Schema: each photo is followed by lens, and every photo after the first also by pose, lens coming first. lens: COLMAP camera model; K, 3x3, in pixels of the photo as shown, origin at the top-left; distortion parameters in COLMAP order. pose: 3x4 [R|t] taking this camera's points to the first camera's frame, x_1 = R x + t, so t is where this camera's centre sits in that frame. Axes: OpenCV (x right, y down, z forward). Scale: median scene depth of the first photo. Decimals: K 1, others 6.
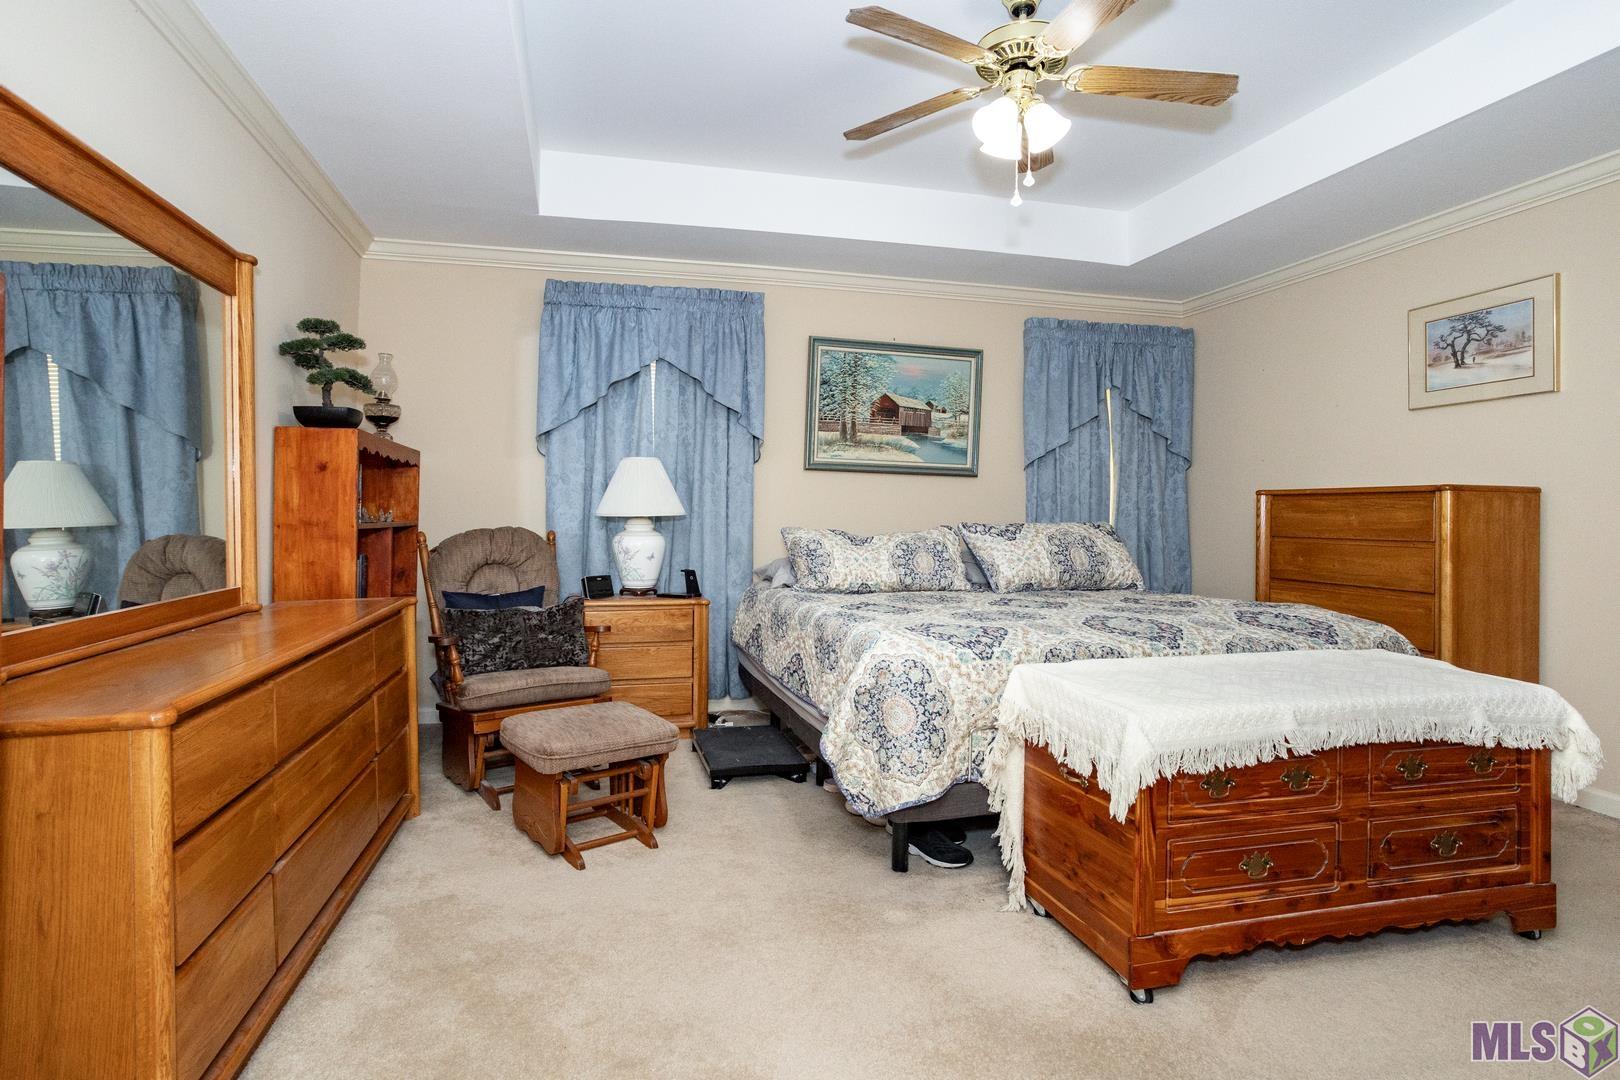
lens RADIAL K [[800.5, 0, 815.0], [0, 800.5, 531.6], [0, 0, 1]] dist [-0.056757, 0.039708]
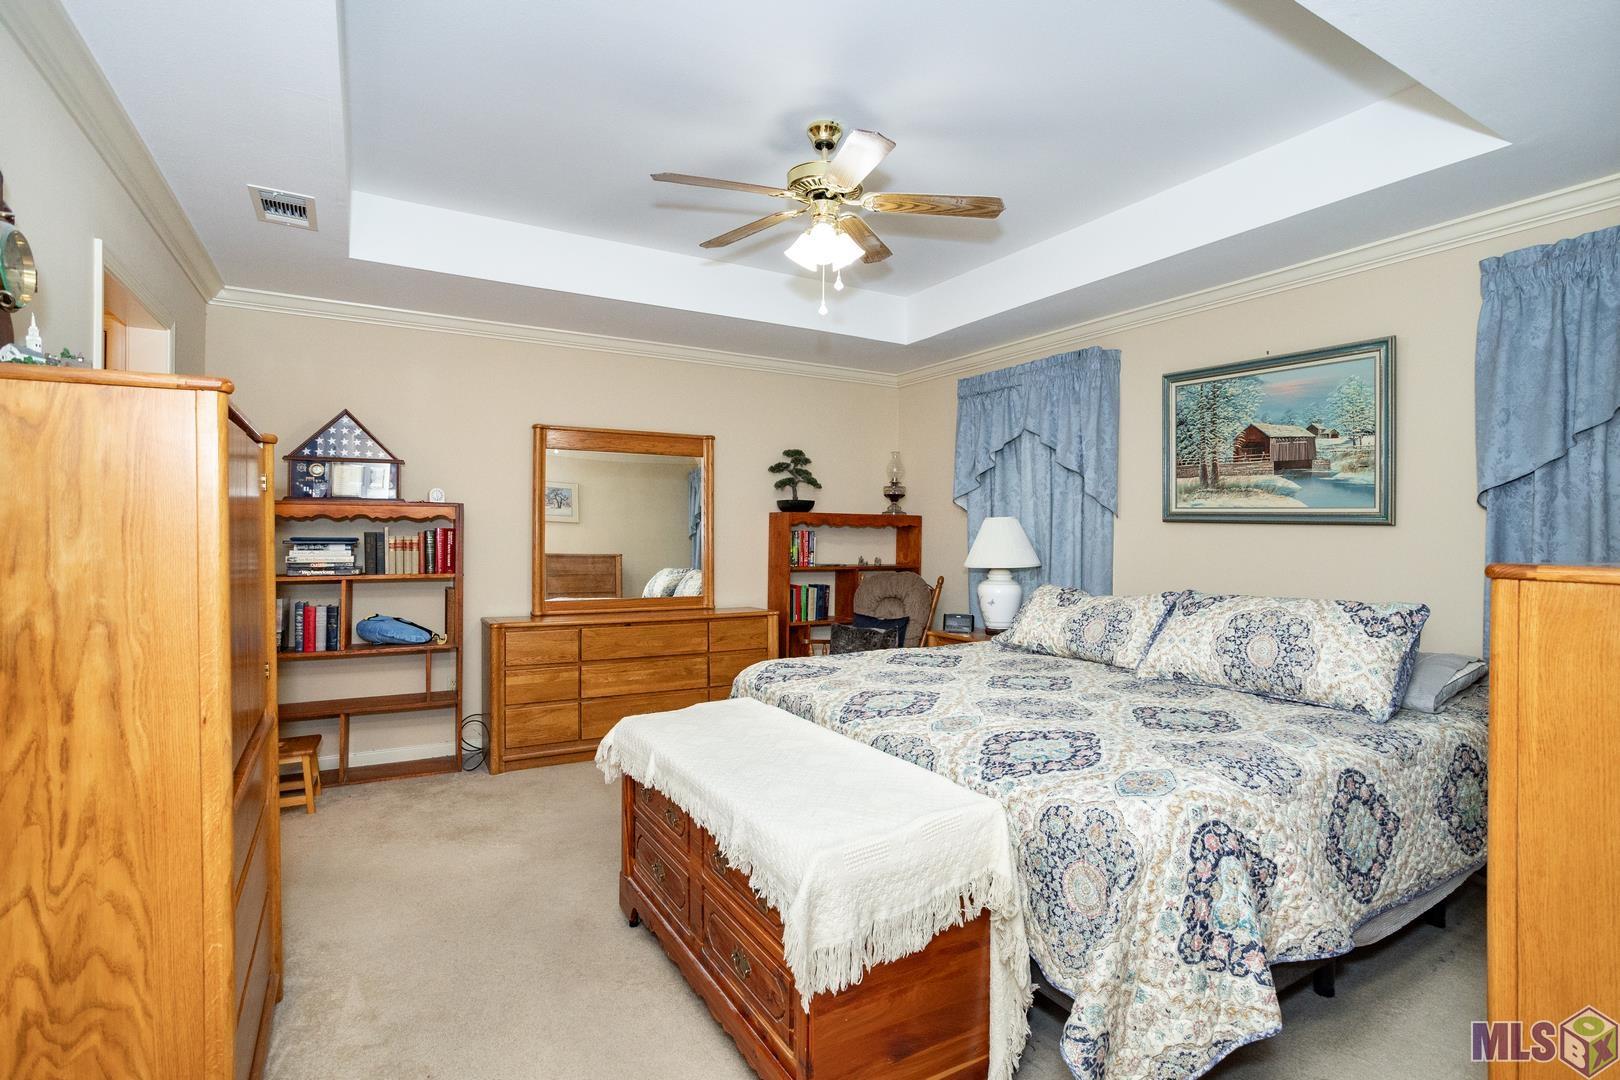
lens RADIAL K [[800.2, 0, 810.0], [0, 800.2, 540.0], [0, 0, 1]] dist [-0.000759, 0.038872]
pose [[0.304809, 0.001724, -0.952412, 0.722600], [-0.030487, 0.999504, -0.007948, -0.037106], [0.951926, 0.031459, 0.304710, 0.338800]]
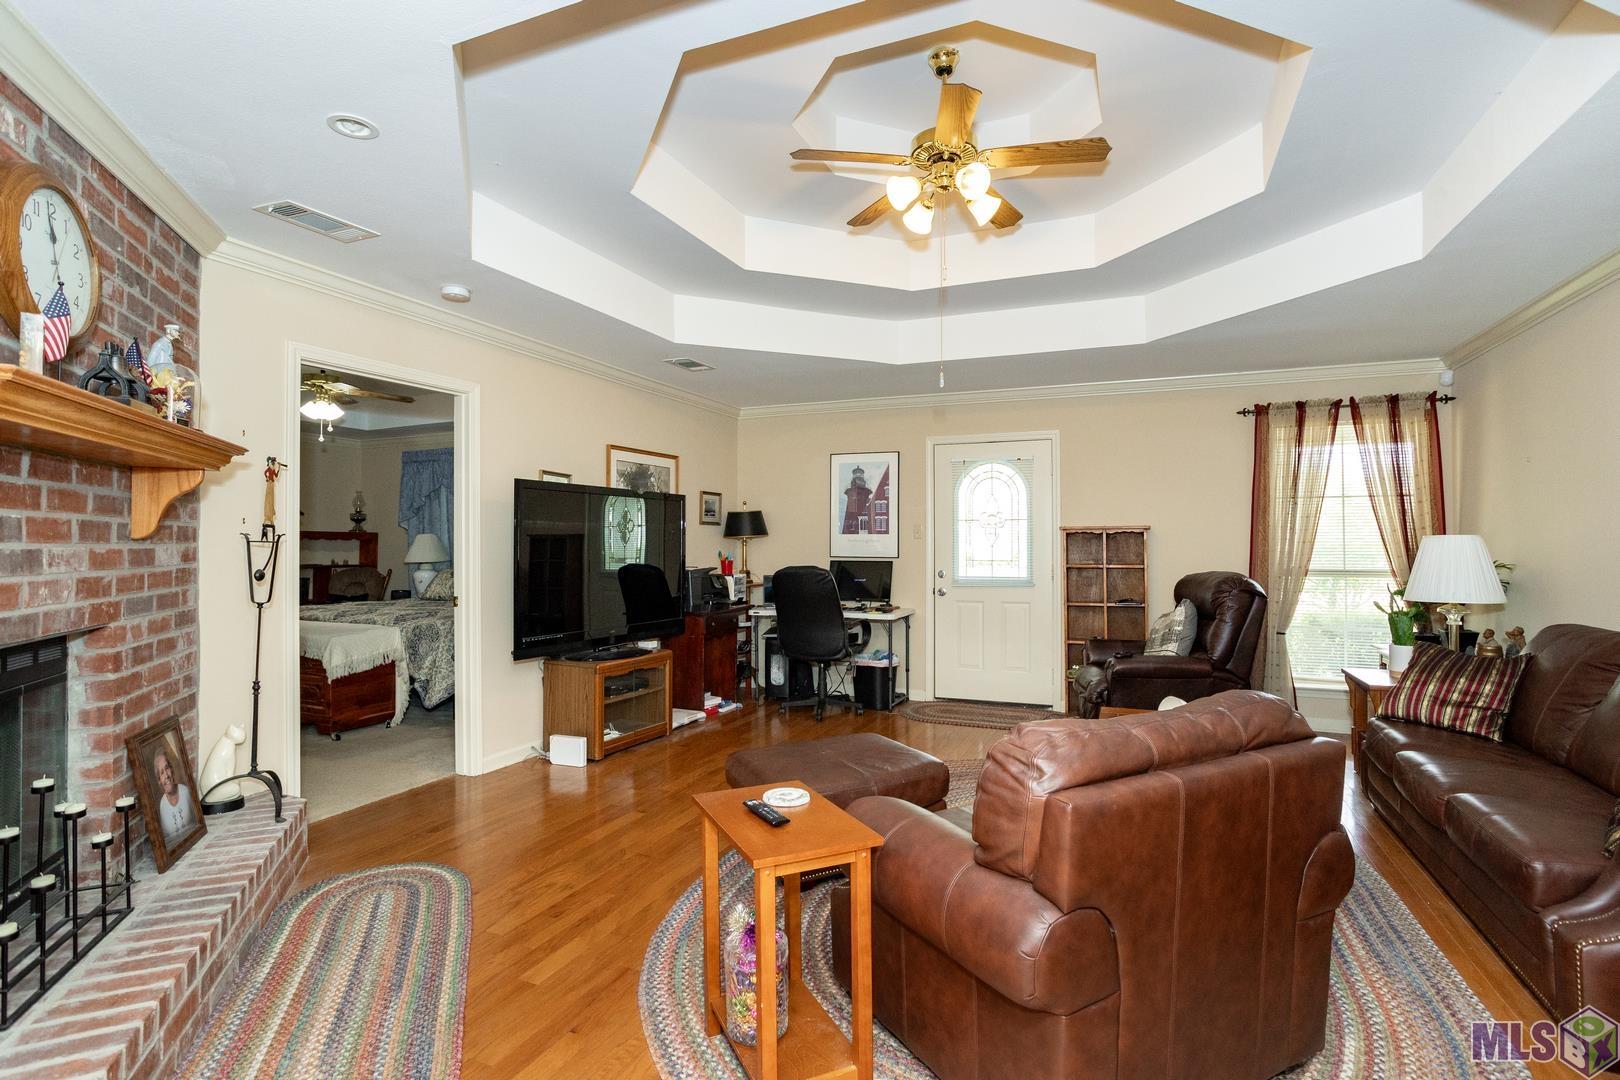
lens RADIAL K [[773.7, 0, 810.0], [0, 773.7, 540.0], [0, 0, 1]] dist [-0.001066, -0.000101]
pose [[0.811402, -0.013464, -0.584334, 1.574993], [-0.011433, 0.999178, -0.038897, -0.008852], [0.584377, 0.038241, 0.810581, -0.042900]]
